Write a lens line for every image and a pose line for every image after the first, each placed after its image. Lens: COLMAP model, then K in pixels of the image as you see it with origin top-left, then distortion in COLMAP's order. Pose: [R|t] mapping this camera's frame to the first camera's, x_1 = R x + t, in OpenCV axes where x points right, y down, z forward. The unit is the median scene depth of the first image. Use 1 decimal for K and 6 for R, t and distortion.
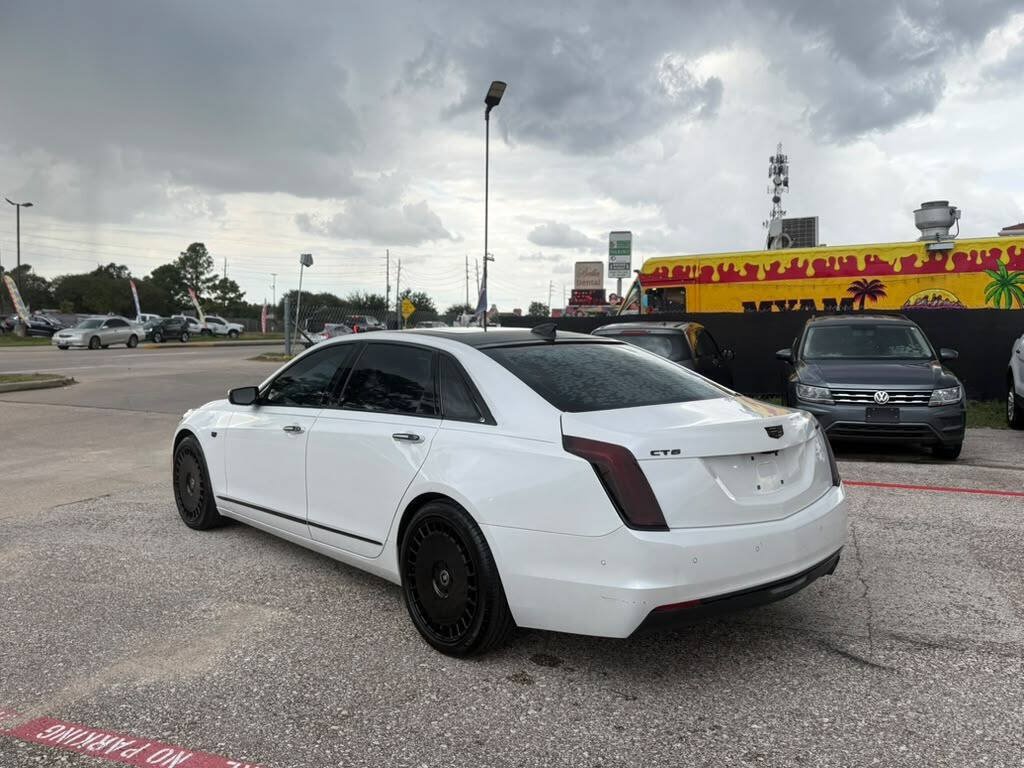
lens RADIAL K [[809.1, 0, 521.8], [0, 809.1, 394.6], [0, 0, 1]] dist [0.087103, -0.131680]
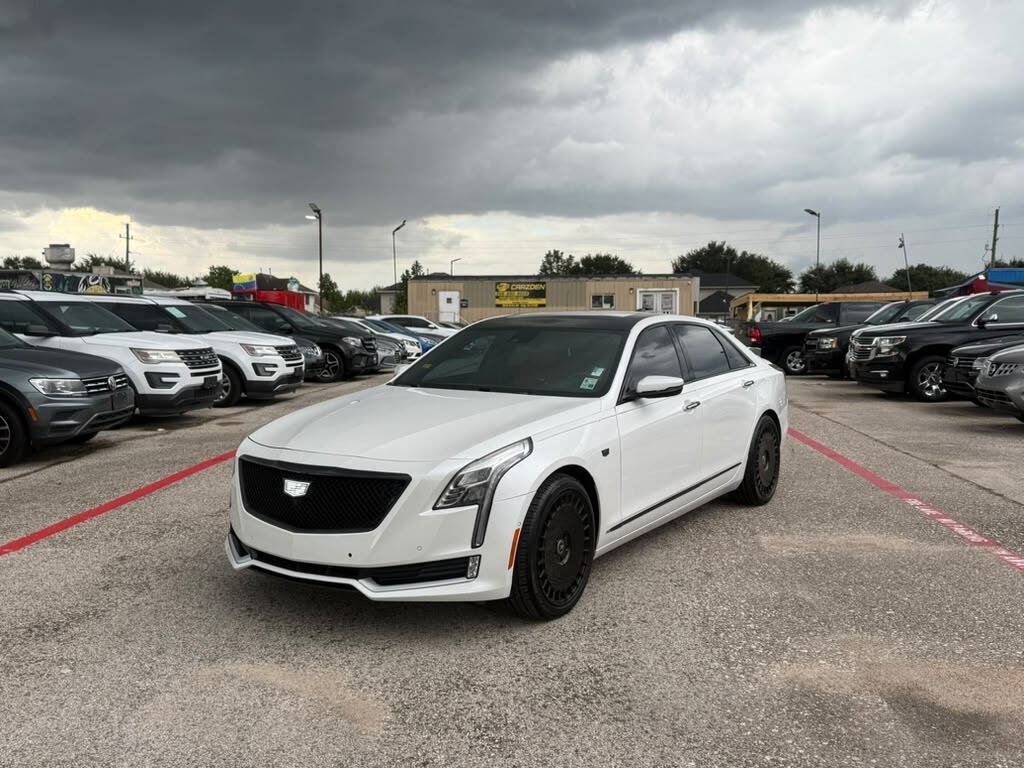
lens RADIAL K [[910.3, 0, 510.0], [0, 910.3, 385.7], [0, 0, 1]] dist [0.120067, -0.209594]
pose [[-0.266558, -0.077198, 0.960722, -1.395229], [0.078636, 0.991722, 0.101507, -0.127060], [-0.960606, 0.102605, -0.258281, 1.557828]]
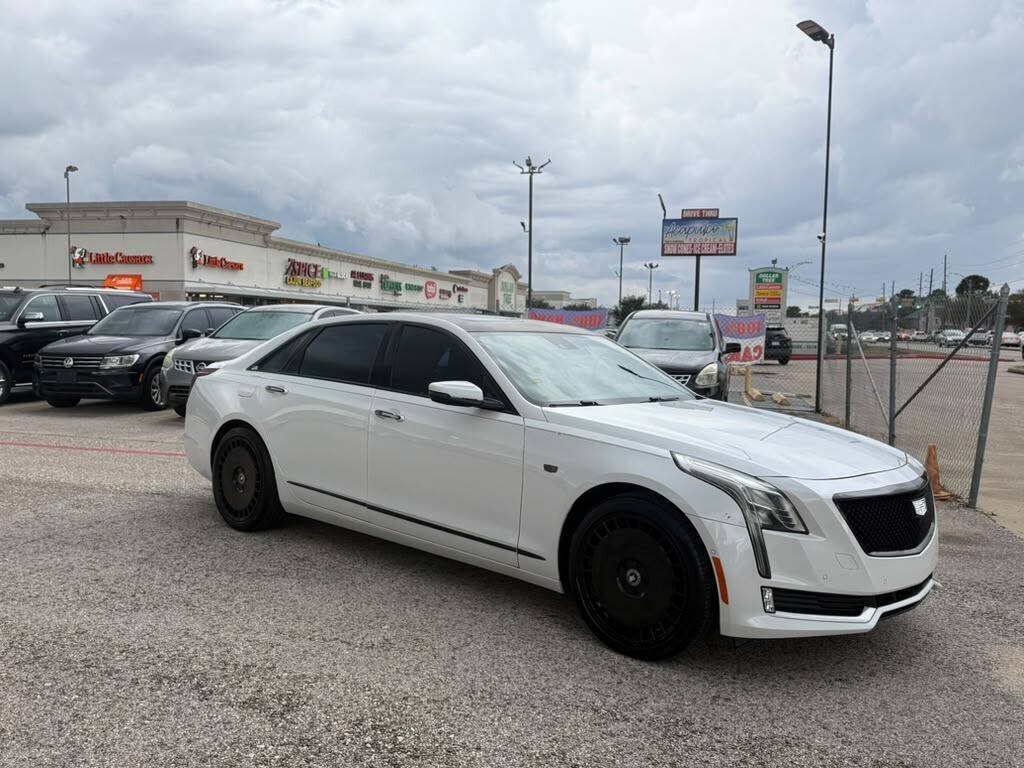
lens RADIAL K [[880.5, 0, 514.5], [0, 880.5, 401.3], [0, 0, 1]] dist [0.101144, -0.167085]
pose [[-0.994493, -0.022457, -0.102373, -0.033905], [-0.038647, 0.986516, 0.159035, -0.165692], [0.097421, 0.162116, -0.981951, 2.290472]]
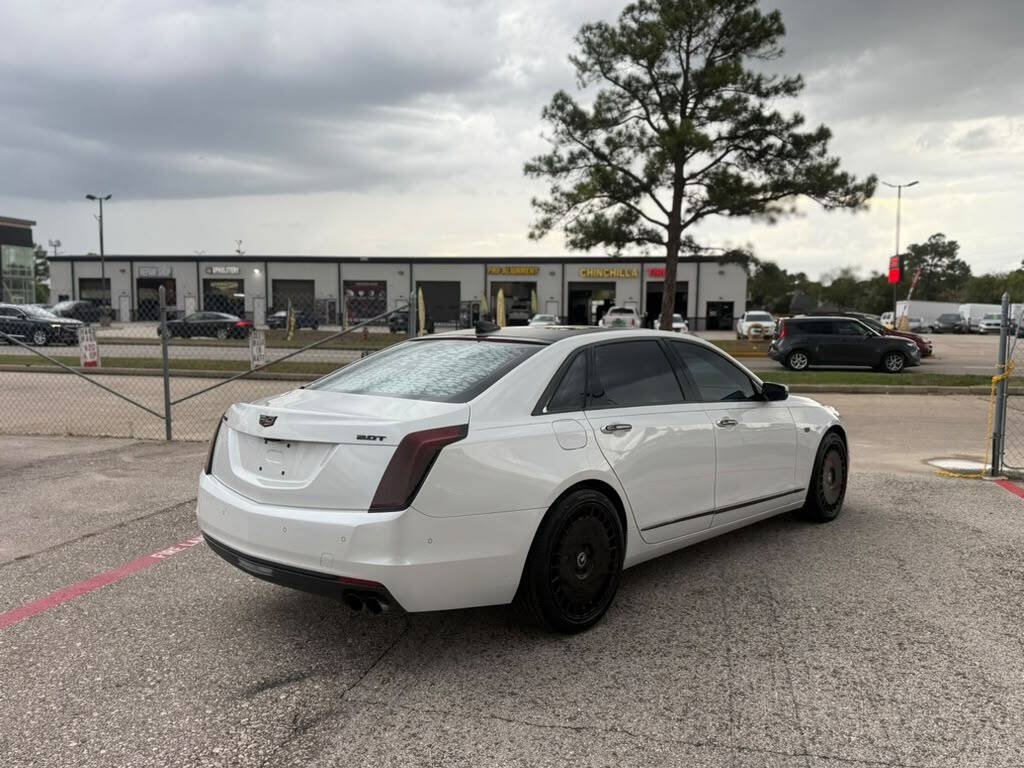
lens RADIAL K [[809.1, 0, 517.7], [0, 809.1, 404.8], [0, 0, 1]] dist [0.087103, -0.131680]
pose [[0.116396, 0.093906, -0.988754, 1.015075], [-0.089992, 0.992422, 0.083661, -0.067338], [0.989117, 0.079242, 0.123965, 0.867852]]
